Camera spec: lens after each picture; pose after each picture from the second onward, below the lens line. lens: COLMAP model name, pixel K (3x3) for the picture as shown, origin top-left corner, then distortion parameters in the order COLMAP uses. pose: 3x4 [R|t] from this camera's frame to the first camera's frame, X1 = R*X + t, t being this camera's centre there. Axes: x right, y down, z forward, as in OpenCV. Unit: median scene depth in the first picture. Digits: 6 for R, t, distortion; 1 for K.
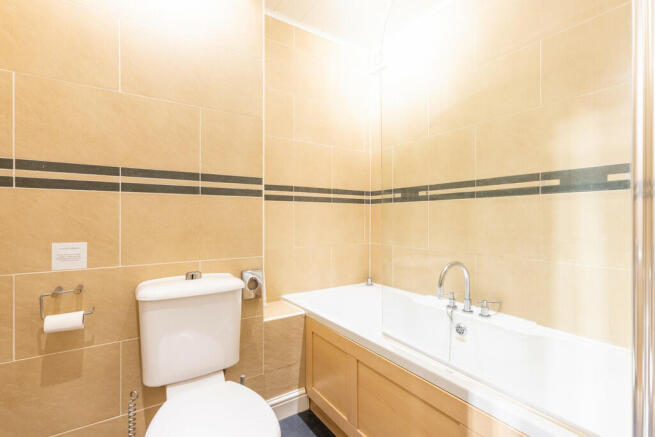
lens RADIAL K [[293.6, 0, 329.6], [0, 293.6, 215.7], [0, 0, 1]] dist [-0.015285, 0.001839]
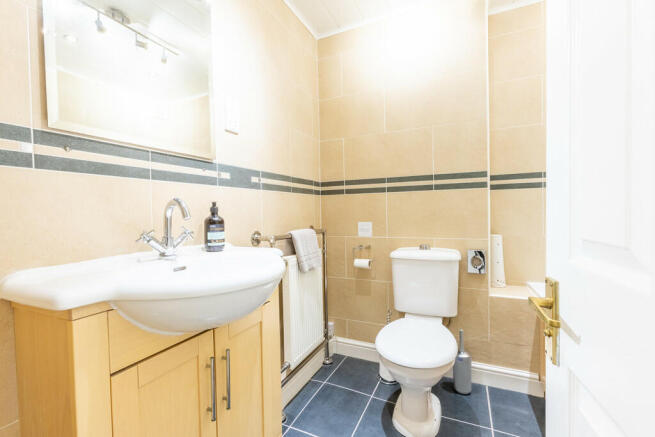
lens RADIAL K [[293.6, 0, 325.1], [0, 293.6, 218.5], [0, 0, 1]] dist [-0.015285, 0.001839]
pose [[0.508240, 0.007318, -0.861184, 0.541206], [0.027218, 0.999328, 0.024554, 0.014900], [0.860785, -0.035919, 0.507699, -0.158500]]
